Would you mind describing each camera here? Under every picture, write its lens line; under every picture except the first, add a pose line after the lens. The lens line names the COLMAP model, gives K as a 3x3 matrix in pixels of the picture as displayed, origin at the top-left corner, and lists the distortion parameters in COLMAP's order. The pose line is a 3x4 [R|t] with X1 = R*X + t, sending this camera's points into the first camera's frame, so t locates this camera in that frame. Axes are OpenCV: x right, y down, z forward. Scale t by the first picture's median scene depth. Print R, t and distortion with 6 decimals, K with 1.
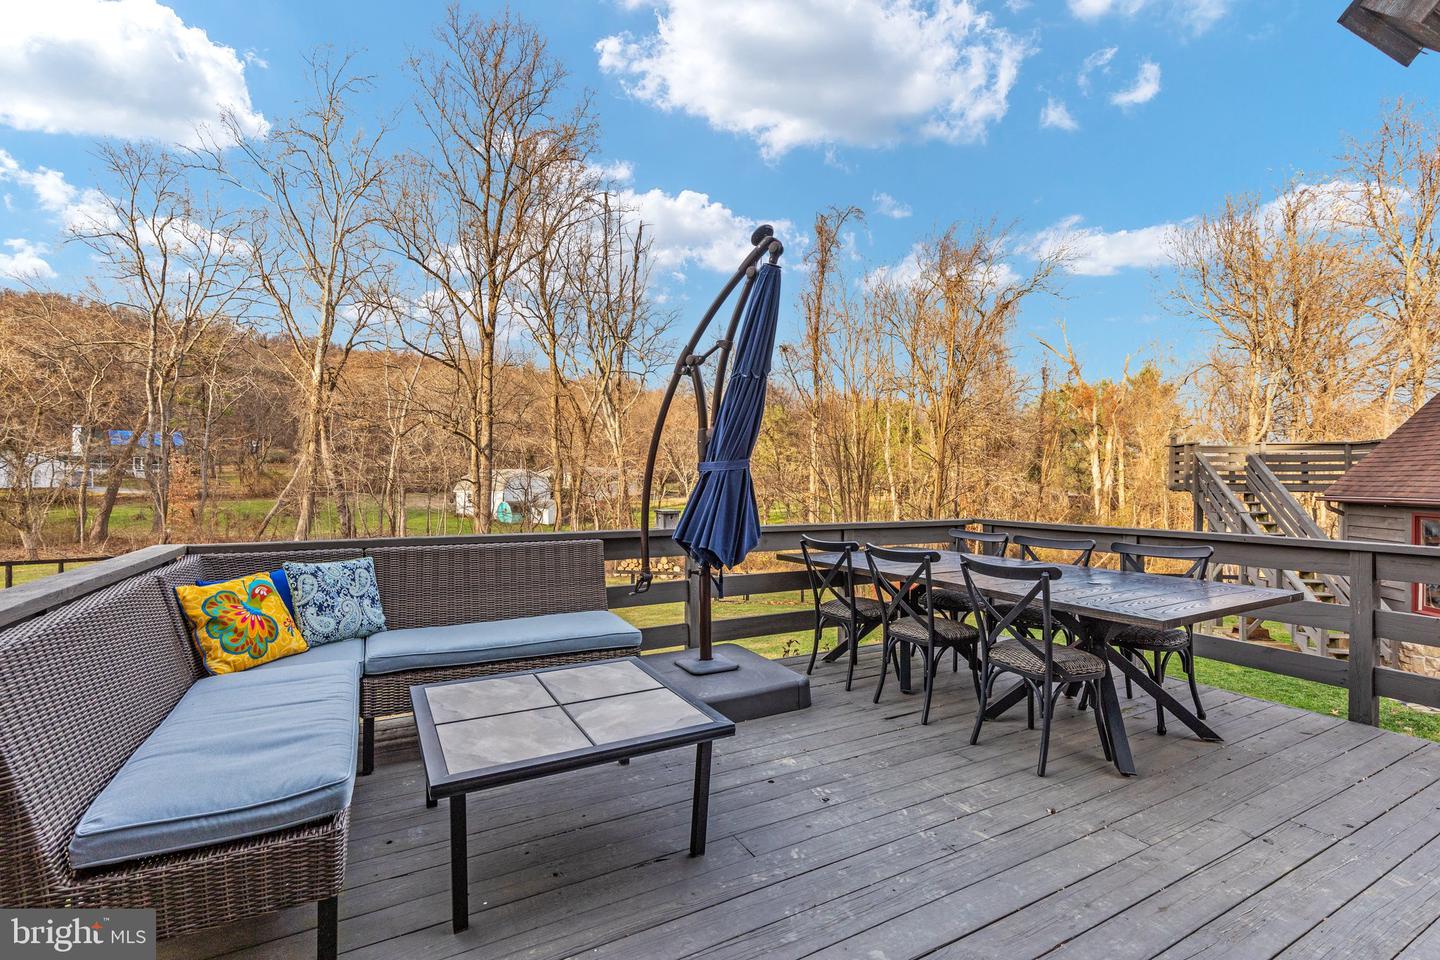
lens RADIAL K [[649.4, 0, 720.0], [0, 649.4, 480.0], [0, 0, 1]] dist [0.004317, 0.000547]
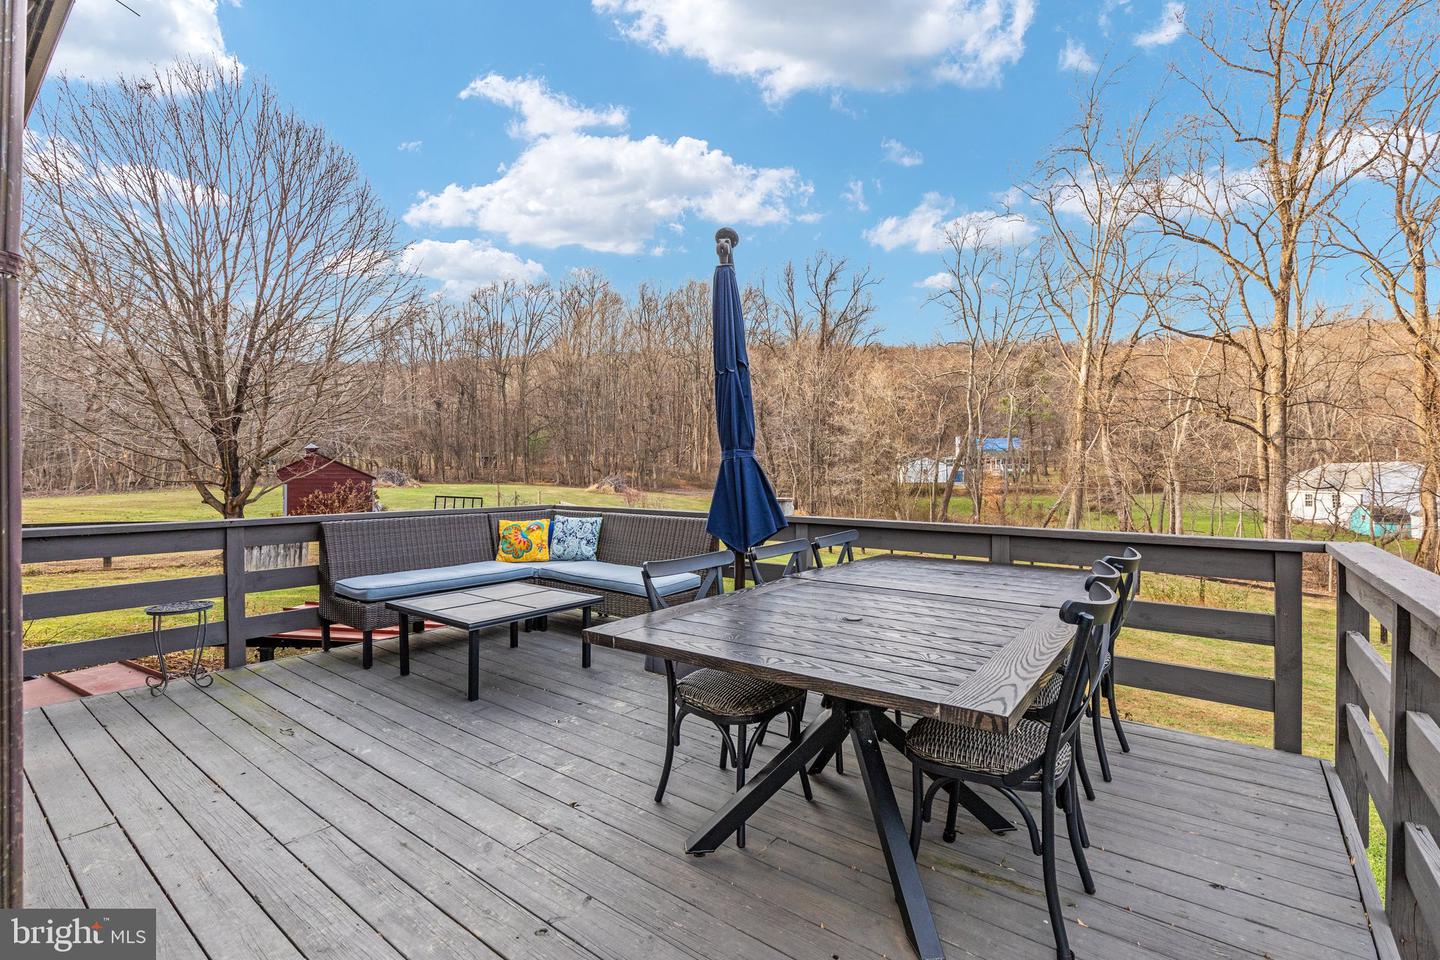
lens RADIAL K [[649.4, 0, 720.0], [0, 649.4, 480.0], [0, 0, 1]] dist [0.004317, 0.000547]
pose [[0.397702, 0.002725, -0.917511, 0.982190], [0.000080, 0.999995, 0.003004, 0.015136], [0.917515, -0.001268, 0.397700, 0.540111]]
